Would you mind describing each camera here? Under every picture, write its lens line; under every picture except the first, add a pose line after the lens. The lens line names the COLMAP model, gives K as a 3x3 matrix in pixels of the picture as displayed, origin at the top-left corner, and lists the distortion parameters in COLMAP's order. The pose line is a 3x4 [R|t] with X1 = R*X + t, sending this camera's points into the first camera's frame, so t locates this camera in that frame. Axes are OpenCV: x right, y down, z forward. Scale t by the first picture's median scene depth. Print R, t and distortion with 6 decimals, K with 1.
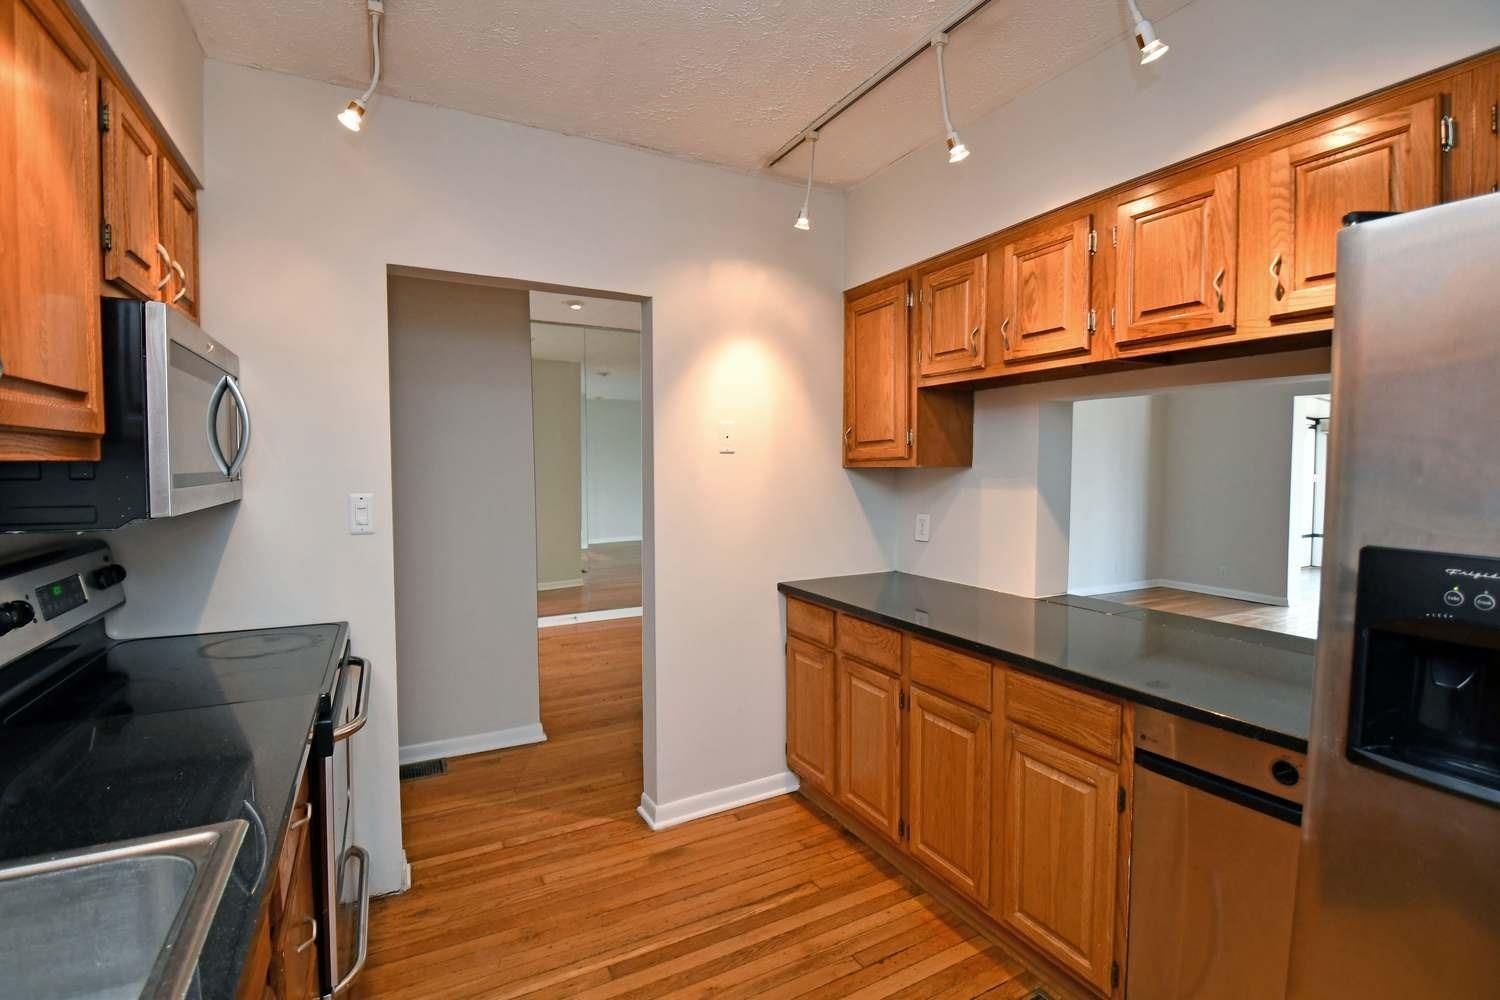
lens RADIAL K [[667.3, 0, 751.9], [0, 667.3, 502.3], [0, 0, 1]] dist [-0.004265, -0.010361]
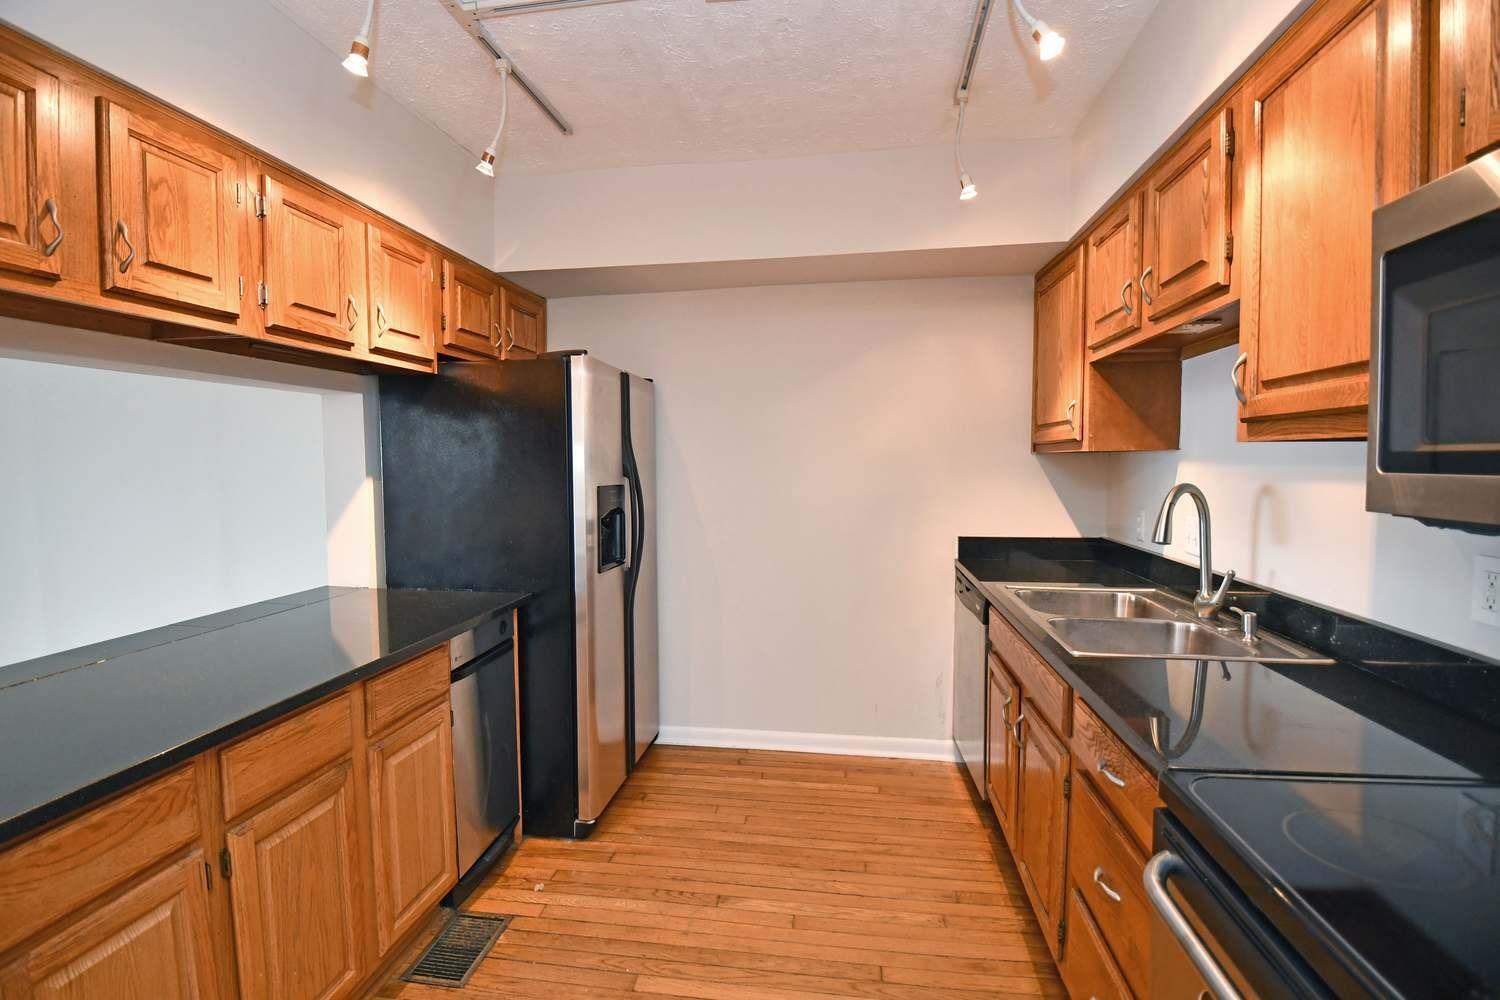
lens RADIAL K [[667.3, 0, 753.8], [0, 667.3, 490.5], [0, 0, 1]] dist [-0.004265, -0.010361]
pose [[-0.801124, -0.030160, 0.597738, -0.519187], [0.033146, 0.994961, 0.094626, -0.069556], [-0.597579, 0.095619, -0.796088, 1.280510]]
